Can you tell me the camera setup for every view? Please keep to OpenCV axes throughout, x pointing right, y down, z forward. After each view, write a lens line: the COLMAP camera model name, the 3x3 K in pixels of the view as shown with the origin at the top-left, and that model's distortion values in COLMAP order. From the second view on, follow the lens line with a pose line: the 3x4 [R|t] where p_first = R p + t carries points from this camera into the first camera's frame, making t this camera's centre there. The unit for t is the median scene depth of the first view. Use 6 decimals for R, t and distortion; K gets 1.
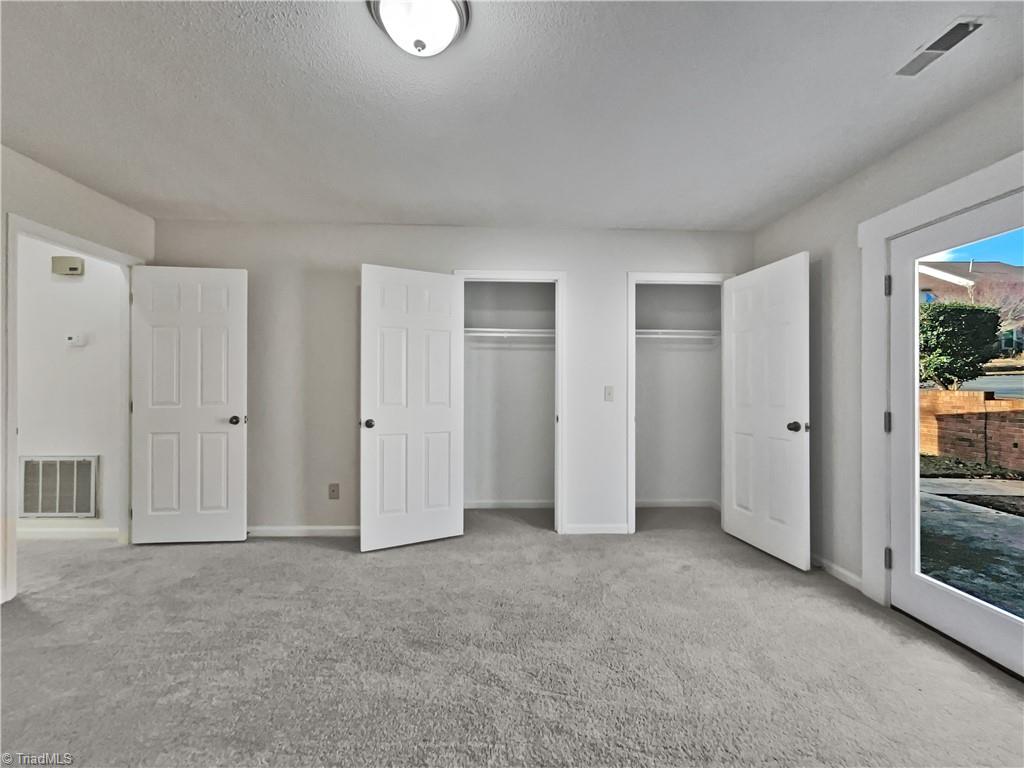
lens RADIAL K [[422.3, 0, 513.2], [0, 422.3, 385.0], [0, 0, 1]] dist [0.001275, -0.001708]
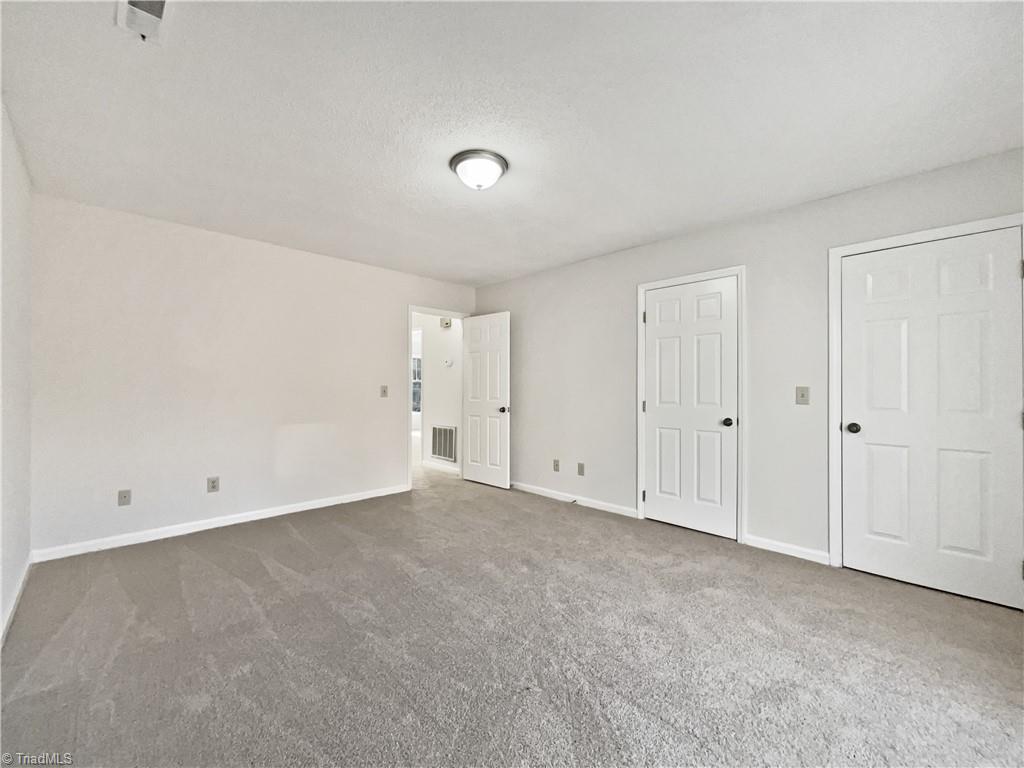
lens RADIAL K [[422.3, 0, 505.8], [0, 422.3, 385.6], [0, 0, 1]] dist [0.001275, -0.001708]
pose [[0.663609, -0.006757, -0.748049, 0.506886], [0.003960, 0.999977, -0.005520, 0.003412], [0.748069, 0.000700, 0.663621, -0.020760]]
